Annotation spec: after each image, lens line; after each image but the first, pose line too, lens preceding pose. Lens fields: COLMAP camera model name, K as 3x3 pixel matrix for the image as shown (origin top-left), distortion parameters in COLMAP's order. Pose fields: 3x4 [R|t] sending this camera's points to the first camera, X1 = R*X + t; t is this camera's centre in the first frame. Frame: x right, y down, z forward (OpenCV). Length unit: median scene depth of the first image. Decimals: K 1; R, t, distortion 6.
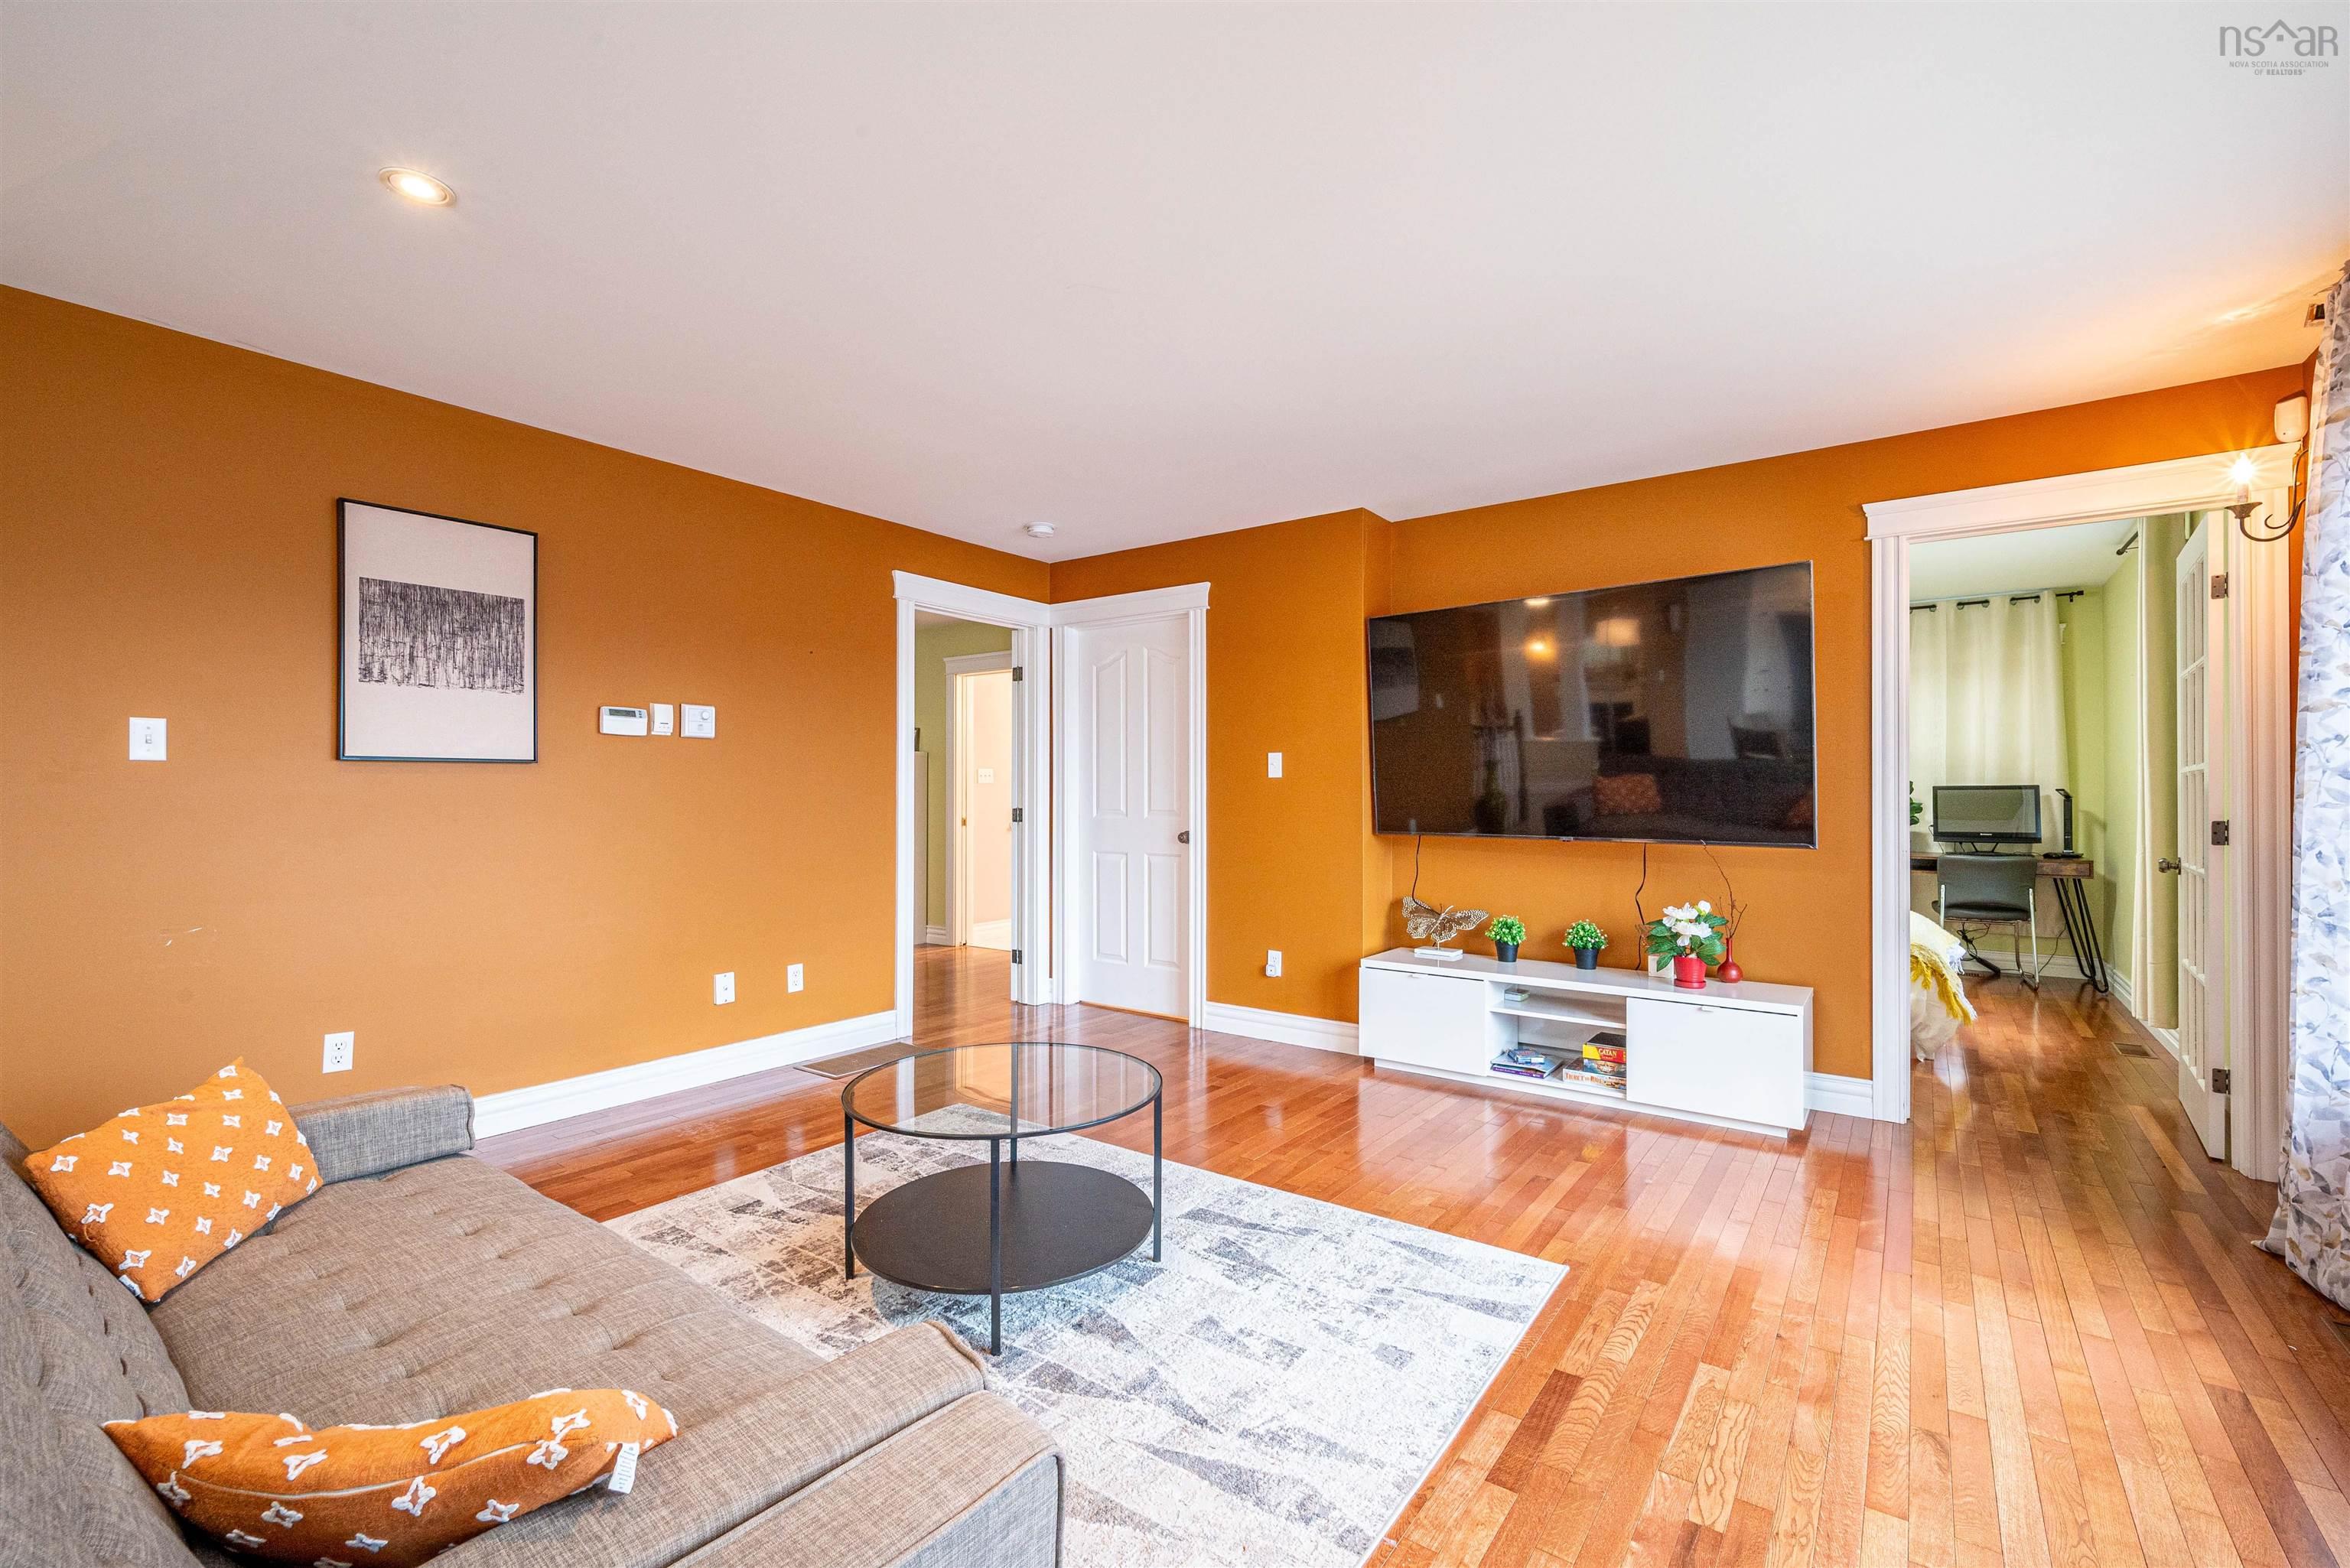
lens RADIAL K [[997.2, 0, 1180.2], [0, 997.2, 796.9], [0, 0, 1]] dist [0.000261, 0.000853]
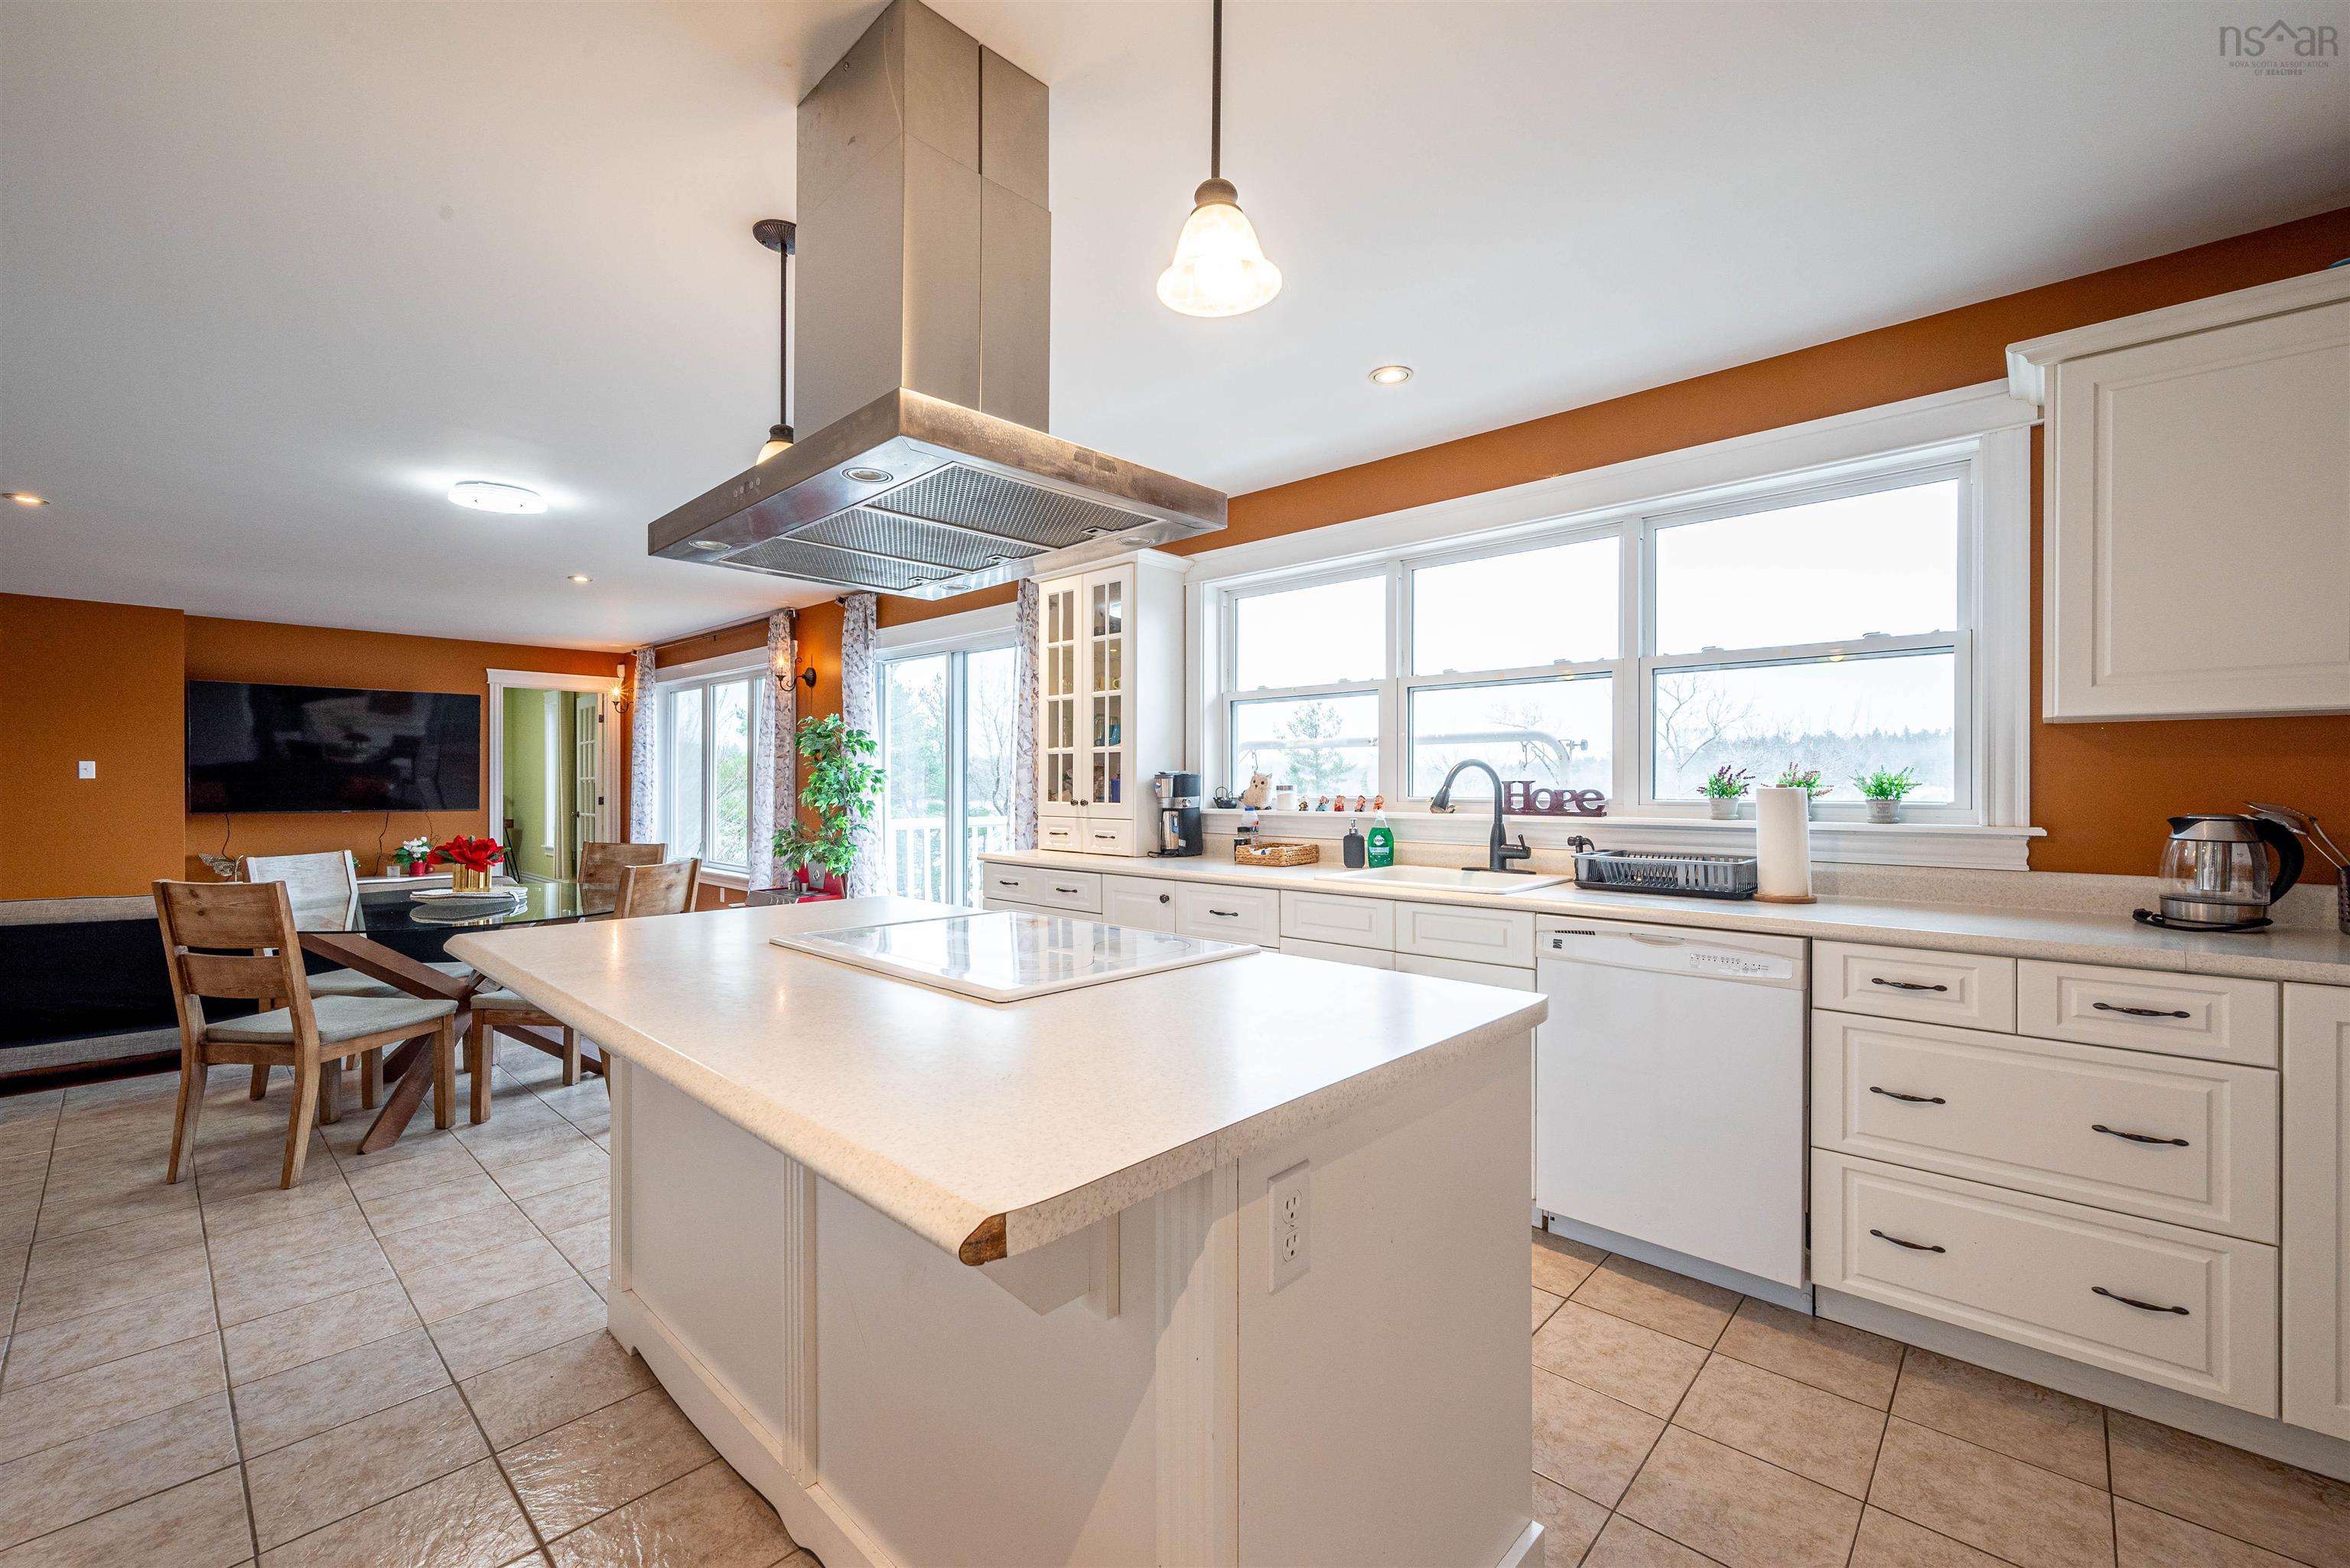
lens RADIAL K [[997.2, 0, 1182.5], [0, 997.2, 746.9], [0, 0, 1]] dist [0.000261, 0.000853]
pose [[0.114862, 0.035419, 0.992750, -1.205287], [0.003738, 0.999342, -0.036087, -0.007108], [-0.993374, 0.007856, 0.114654, -0.754387]]
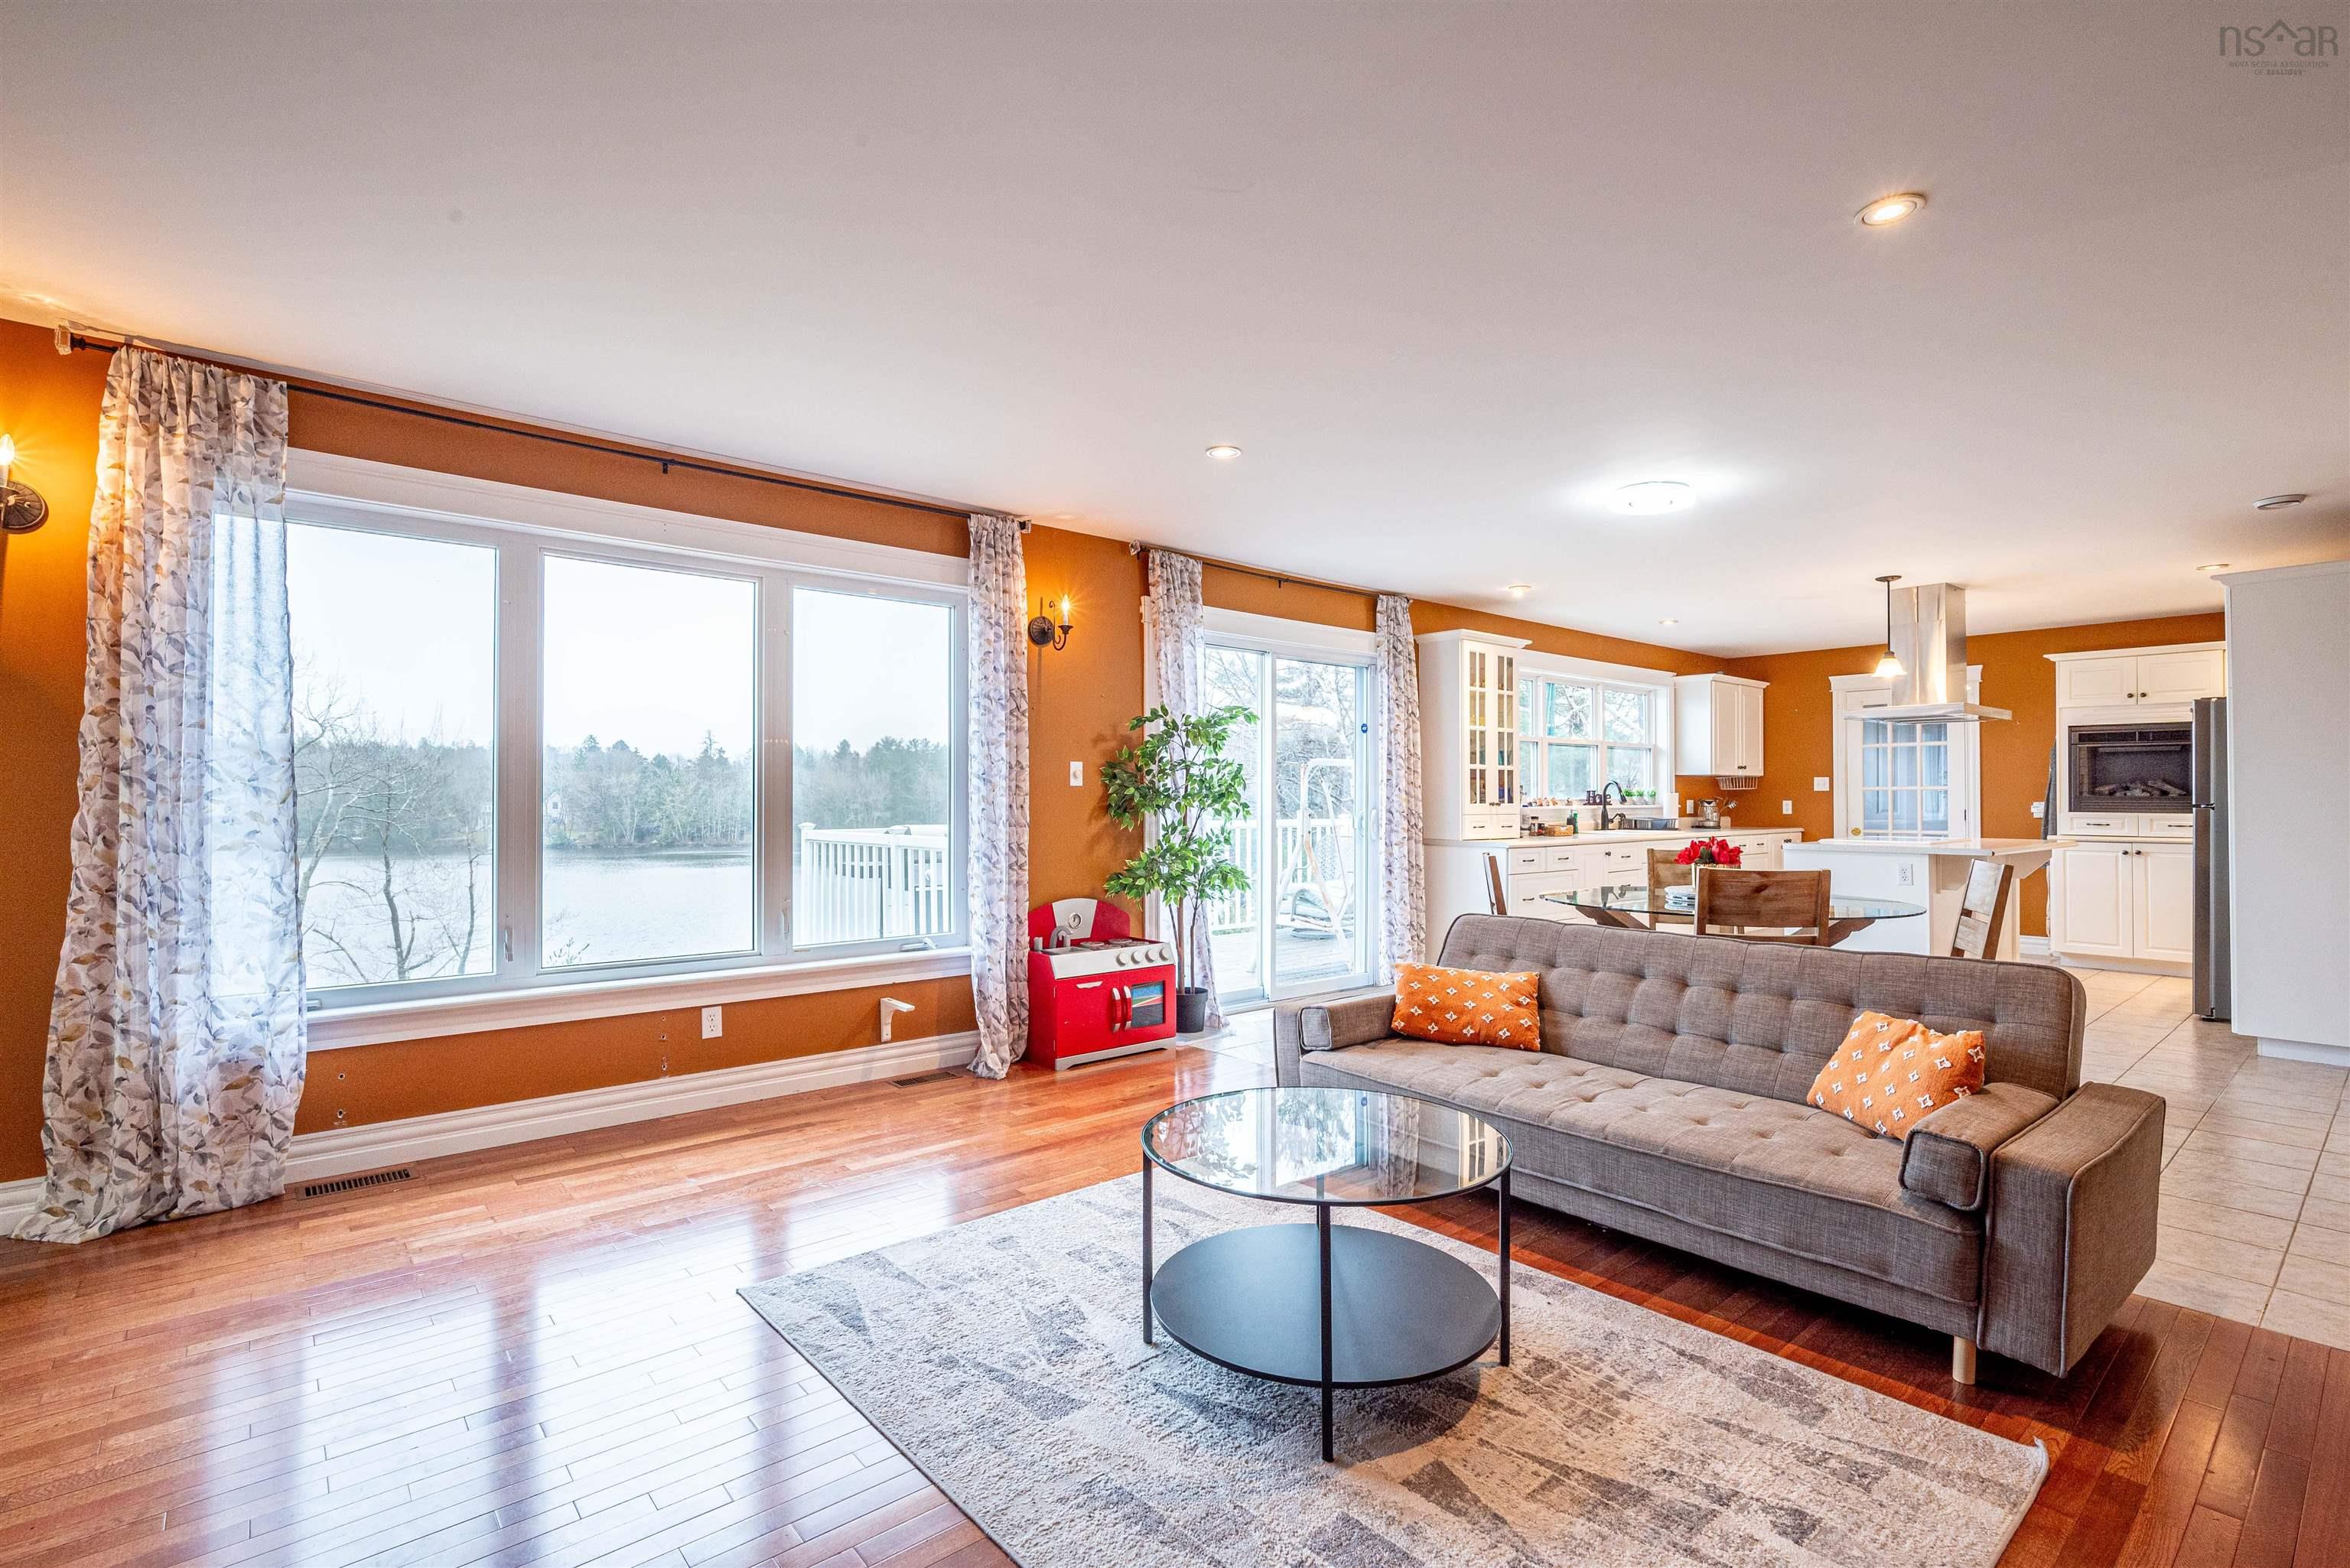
lens RADIAL K [[1084.9, 0, 1186.6], [0, 1084.9, 783.6], [0, 0, 1]] dist [0.001696, -0.000210]
pose [[-0.974967, 0.003182, 0.222325, -0.148580], [0.001152, 0.999956, -0.009261, -0.003305], [-0.222345, -0.008773, -0.974929, 1.070231]]
